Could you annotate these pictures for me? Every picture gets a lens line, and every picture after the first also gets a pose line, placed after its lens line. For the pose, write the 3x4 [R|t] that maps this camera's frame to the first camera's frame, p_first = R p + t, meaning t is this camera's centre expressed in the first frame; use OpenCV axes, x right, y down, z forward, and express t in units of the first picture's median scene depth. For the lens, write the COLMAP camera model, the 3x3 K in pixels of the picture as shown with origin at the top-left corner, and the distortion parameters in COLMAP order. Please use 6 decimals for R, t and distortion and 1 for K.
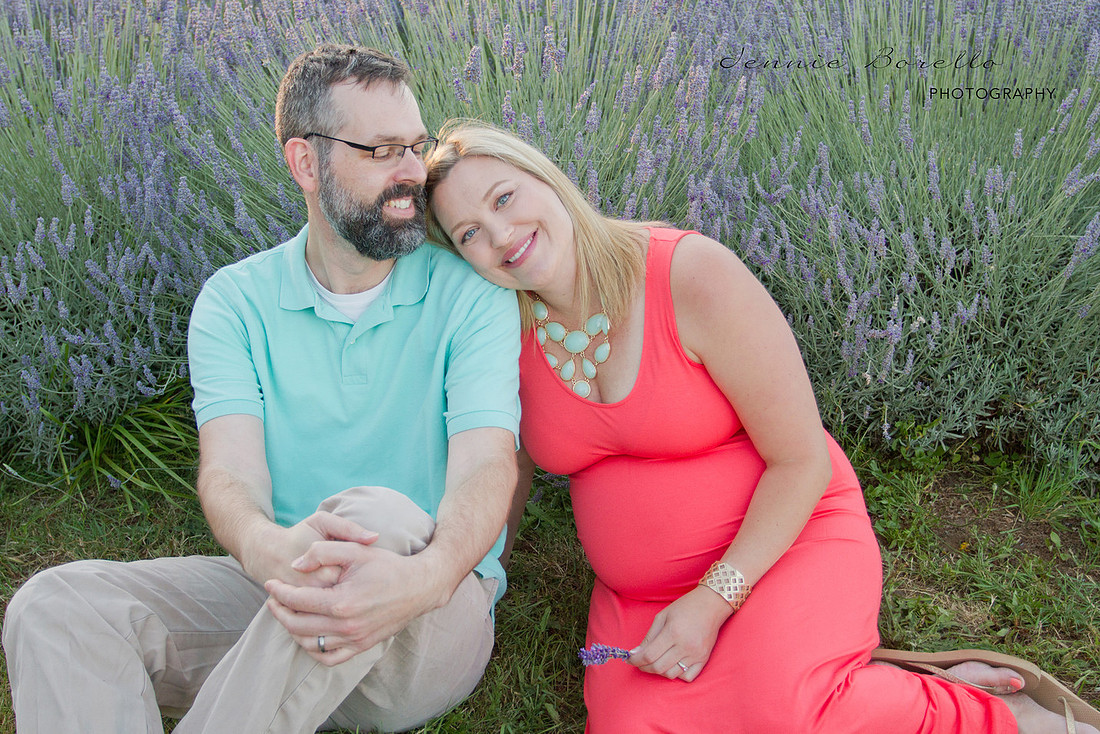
lens RADIAL K [[1308.7, 0, 550.0], [0, 1308.7, 367.0], [0, 0, 1]] dist [0.011305, -0.041919]
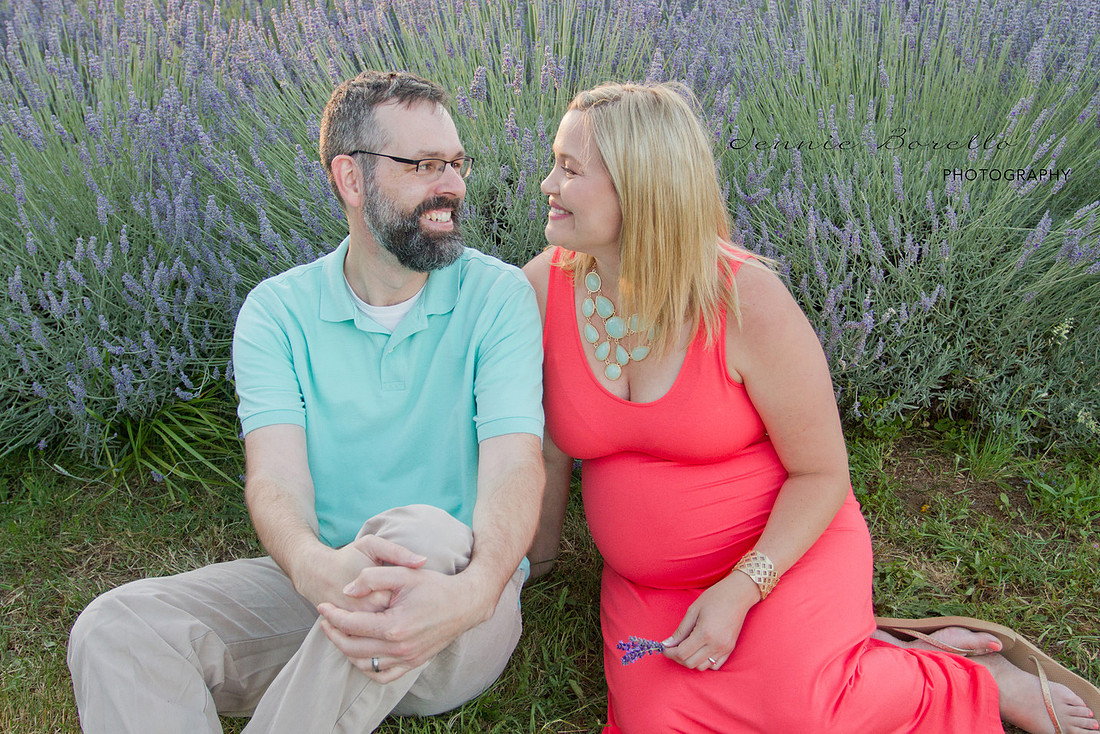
lens RADIAL K [[1107.5, 0, 550.0], [0, 1107.5, 367.0], [0, 0, 1]] dist [-0.052682, 0.033122]
pose [[0.998955, -0.027663, 0.036393, -0.039870], [0.025894, 0.998503, 0.048189, -0.041773], [-0.037672, -0.047197, 0.998175, 0.084265]]
